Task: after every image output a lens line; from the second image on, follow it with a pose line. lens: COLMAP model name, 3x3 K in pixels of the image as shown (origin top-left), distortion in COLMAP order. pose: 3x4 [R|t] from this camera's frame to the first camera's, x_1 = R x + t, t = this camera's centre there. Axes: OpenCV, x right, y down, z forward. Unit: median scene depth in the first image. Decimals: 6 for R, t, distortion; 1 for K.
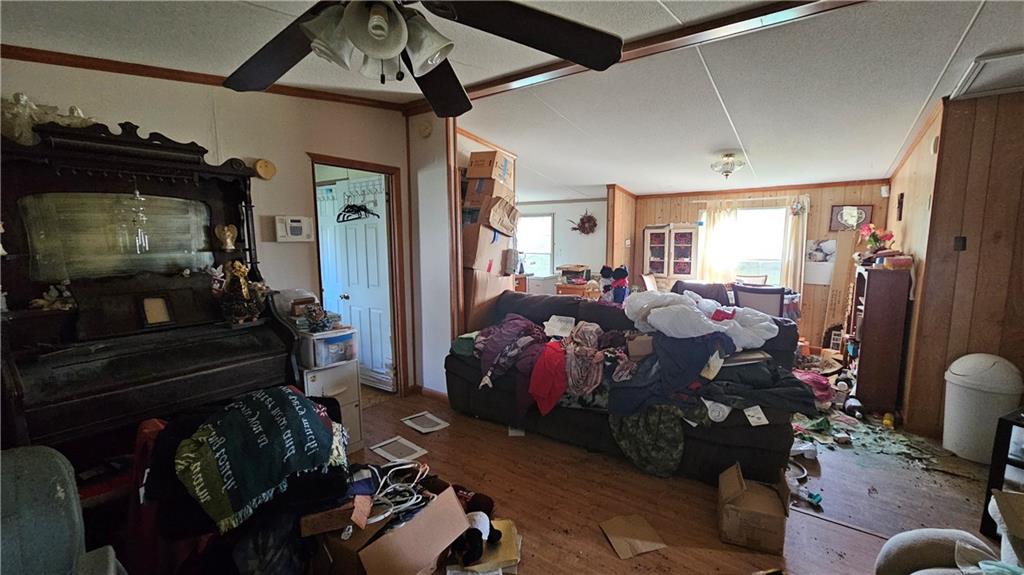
lens RADIAL K [[417.8, 0, 512.7], [0, 417.8, 289.0], [0, 0, 1]] dist [0.000999, -0.000209]
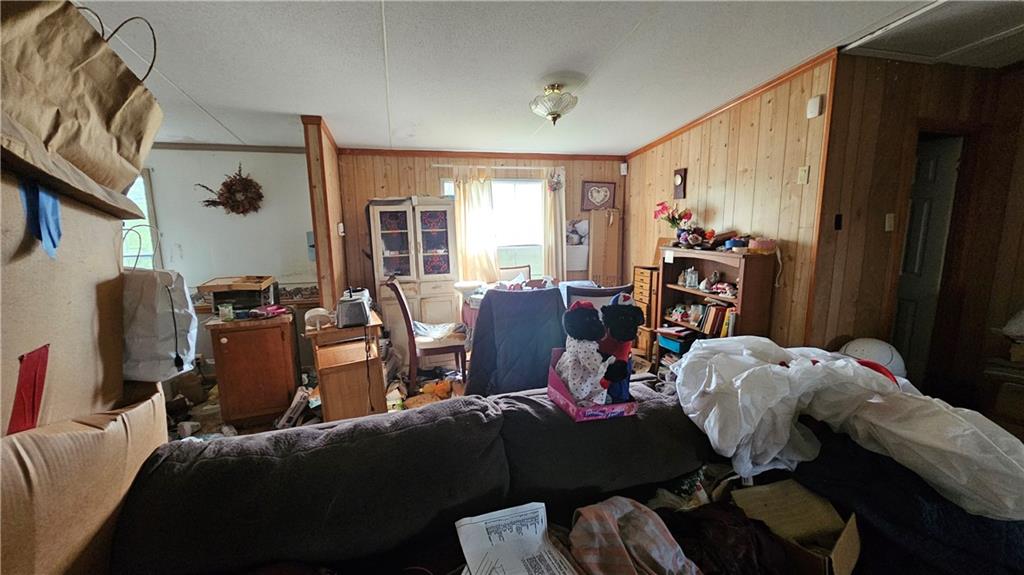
lens RADIAL K [[417.8, 0, 514.4], [0, 417.8, 285.0], [0, 0, 1]] dist [0.000999, -0.000209]
pose [[0.615702, -0.129786, 0.777217, -0.041287], [0.103762, 0.991107, 0.083304, -0.063864], [-0.781118, 0.029355, 0.623694, 0.515968]]
